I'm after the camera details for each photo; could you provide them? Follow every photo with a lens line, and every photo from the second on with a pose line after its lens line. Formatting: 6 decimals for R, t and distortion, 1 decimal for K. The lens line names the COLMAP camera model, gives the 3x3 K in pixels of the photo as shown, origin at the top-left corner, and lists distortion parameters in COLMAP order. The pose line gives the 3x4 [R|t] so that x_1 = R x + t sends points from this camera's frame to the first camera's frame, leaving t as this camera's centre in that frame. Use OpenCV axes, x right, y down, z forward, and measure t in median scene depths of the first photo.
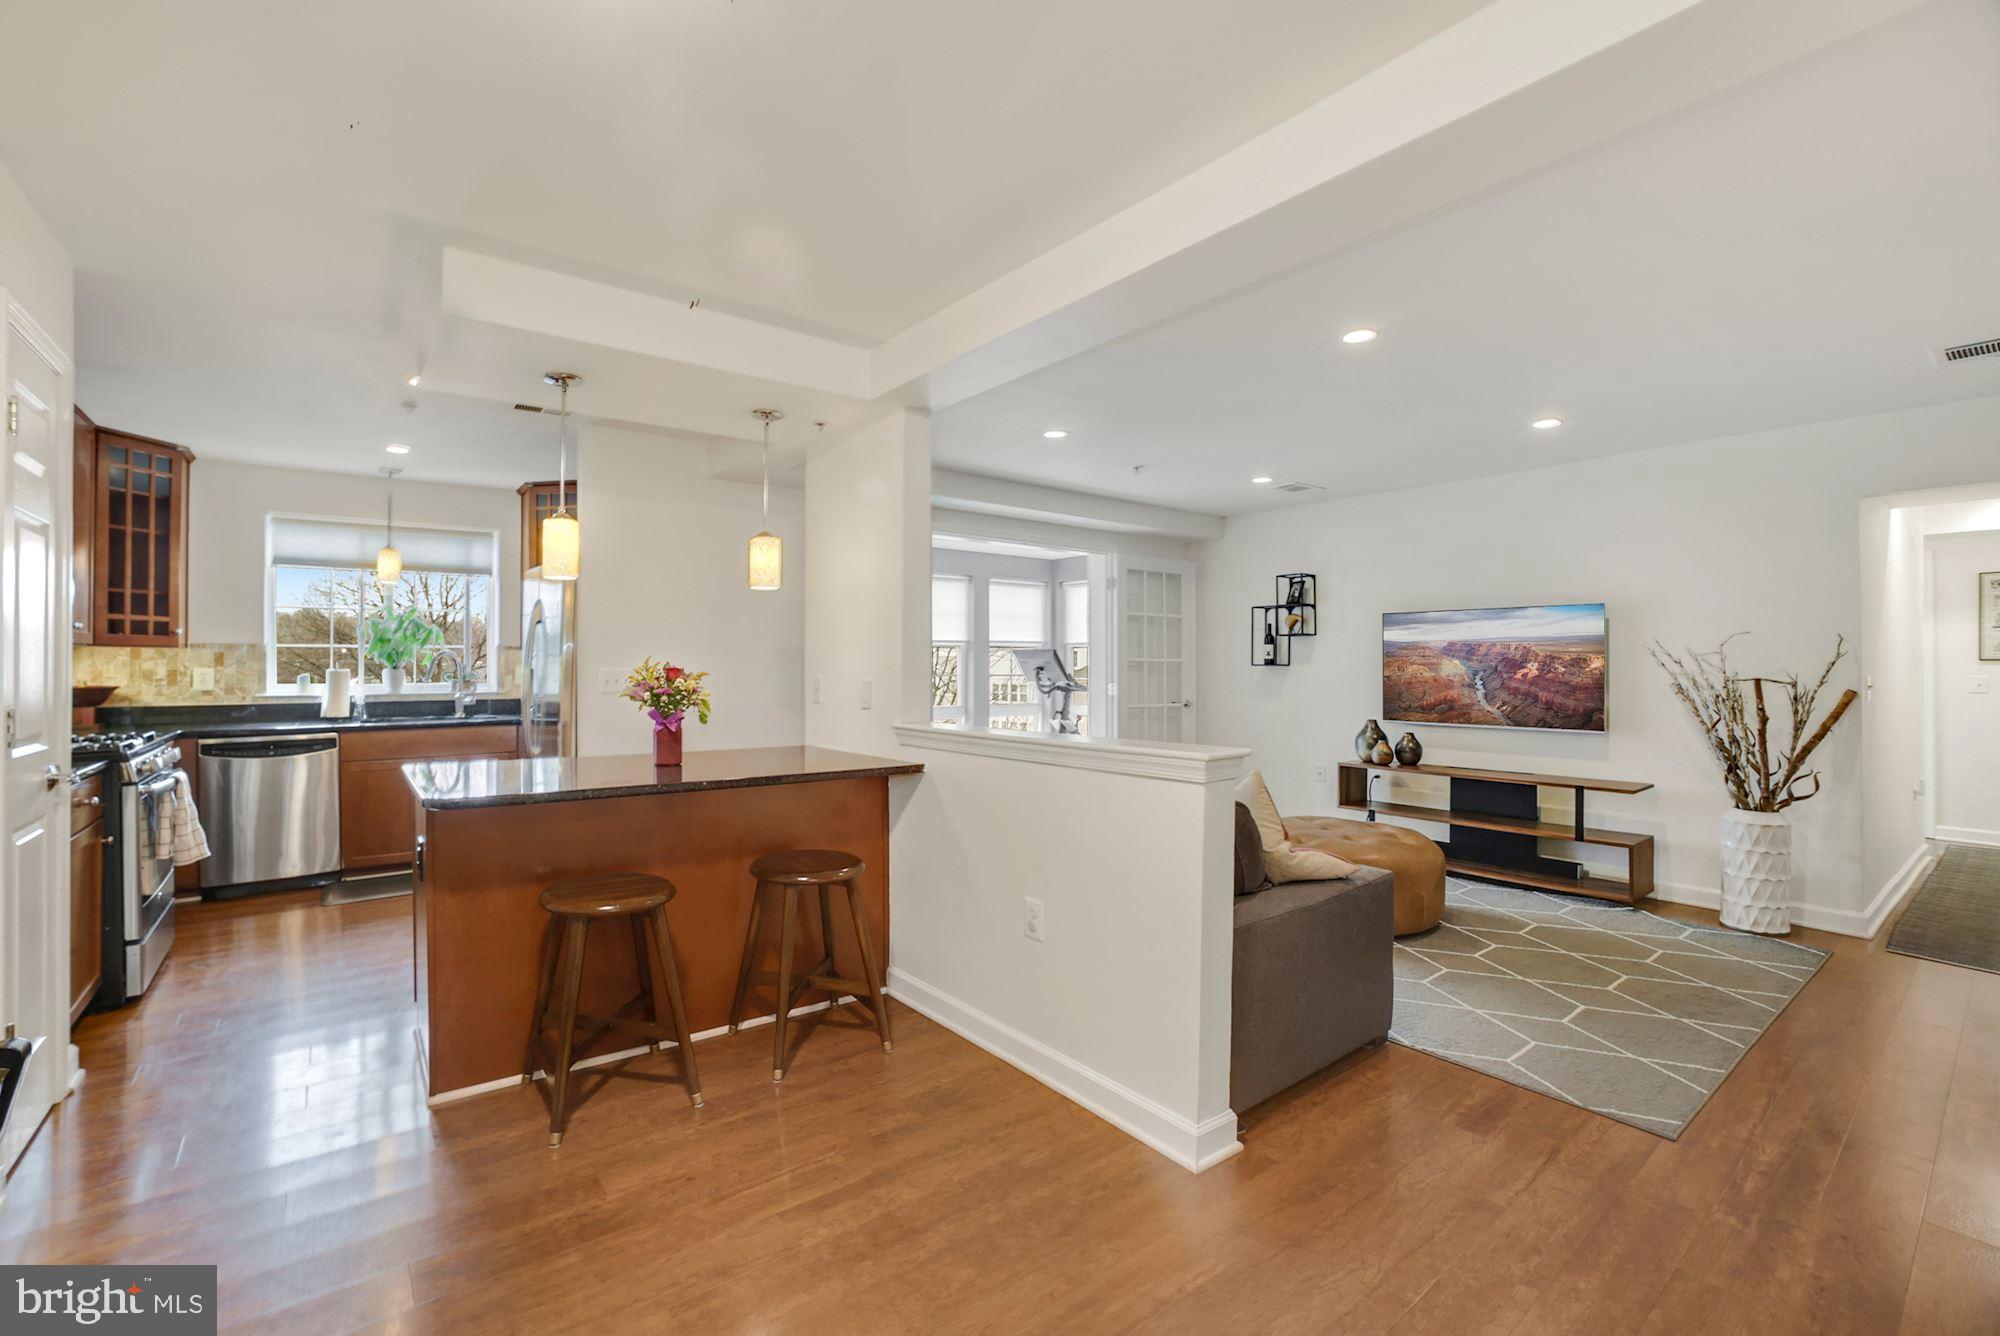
lens RADIAL K [[871.3, 0, 987.7], [0, 871.3, 659.9], [0, 0, 1]] dist [-0.023652, 0.001904]
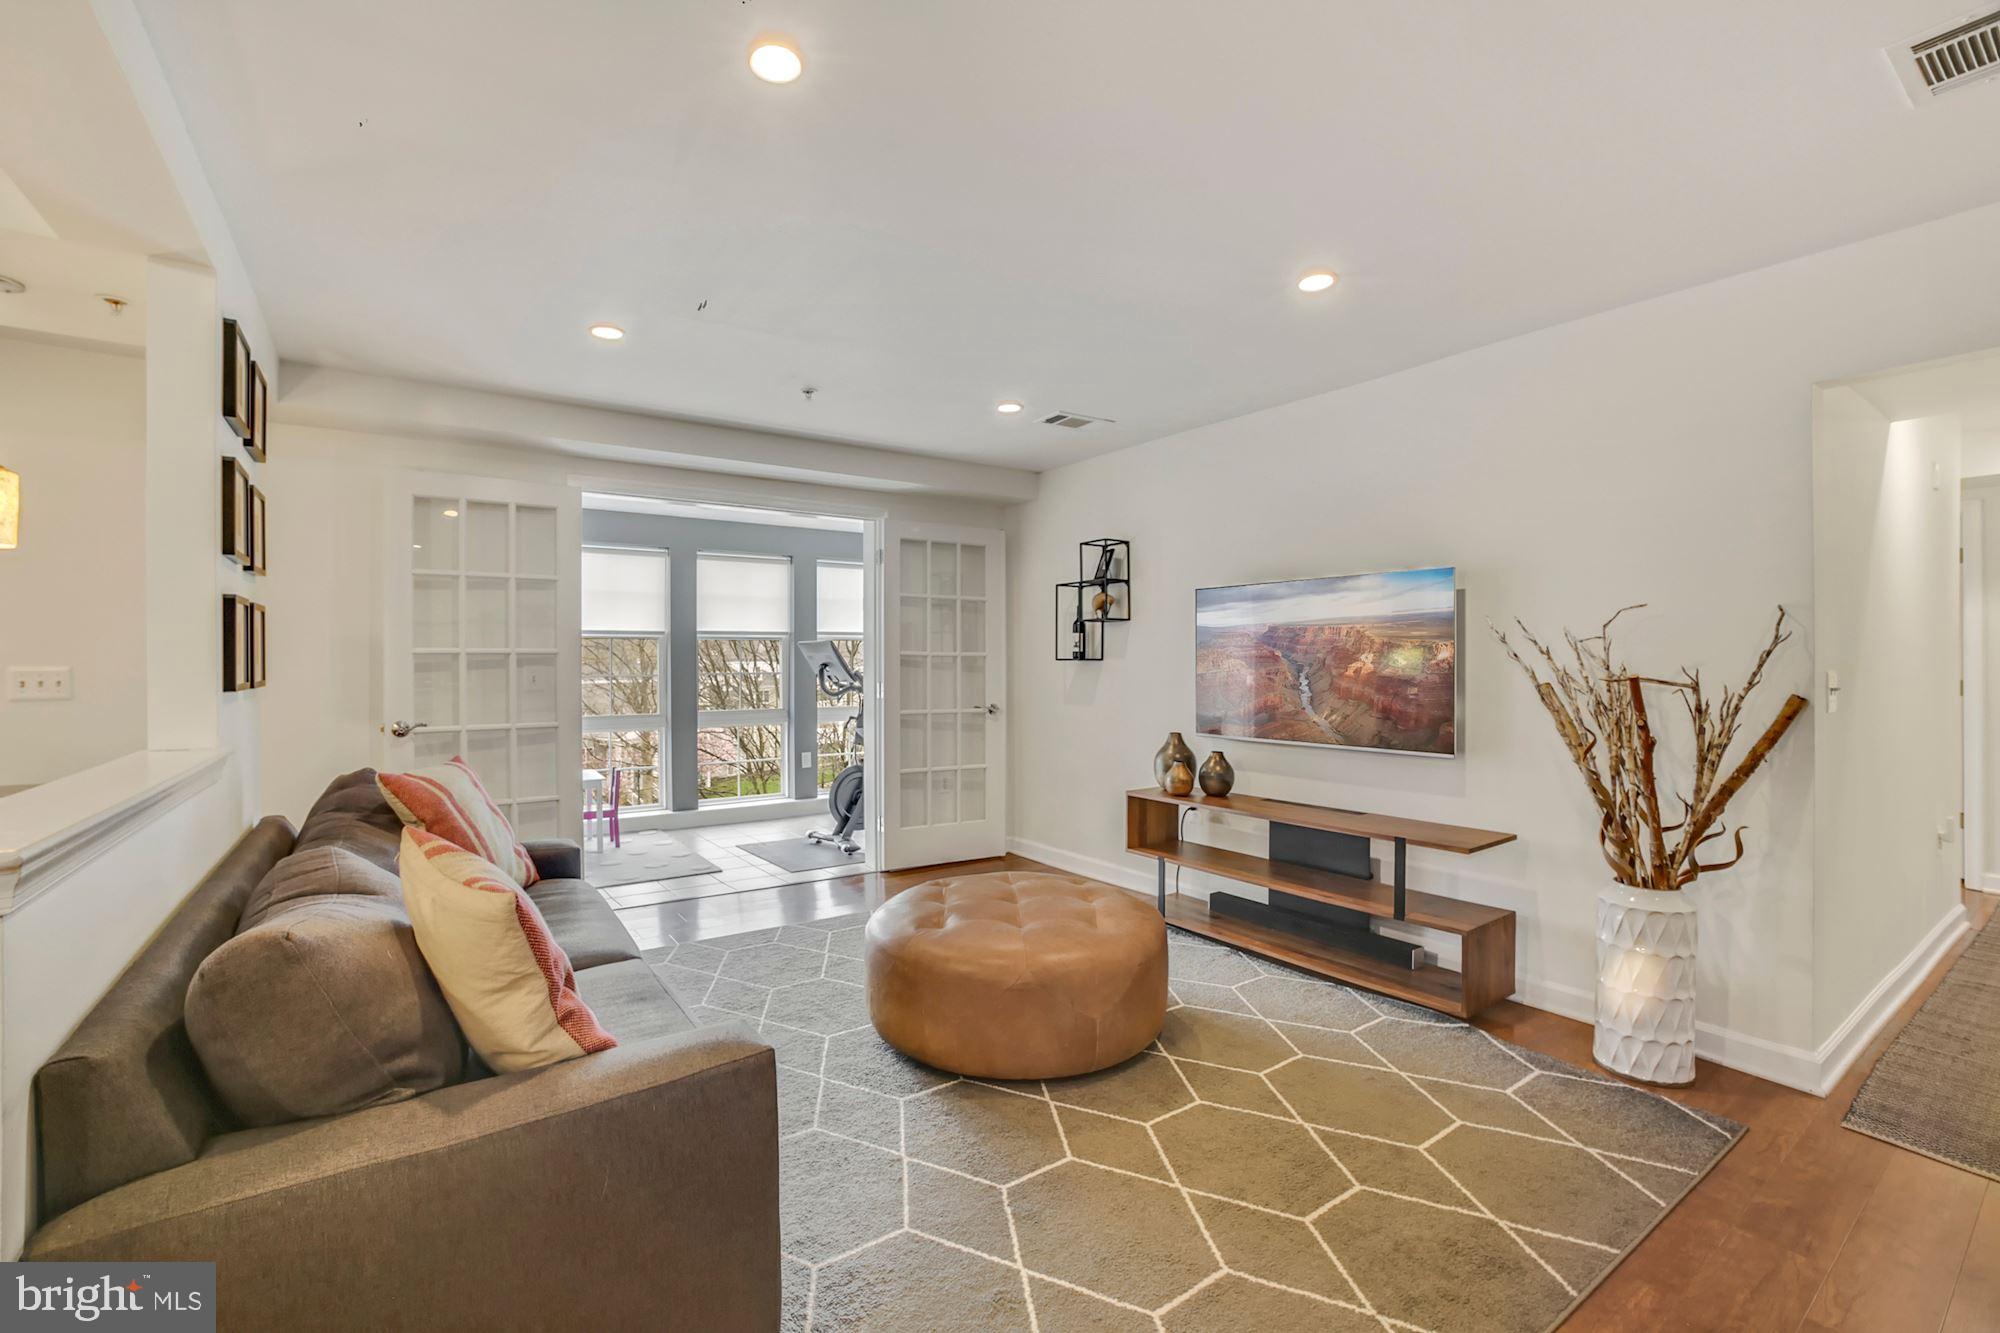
lens RADIAL K [[871.3, 0, 996.0], [0, 871.3, 671.3], [0, 0, 1]] dist [-0.023652, 0.001904]
pose [[0.998785, -0.006079, -0.048902, 0.379816], [0.006995, 0.999803, 0.018572, 0.002005], [0.048779, -0.018891, 0.998631, 0.290708]]
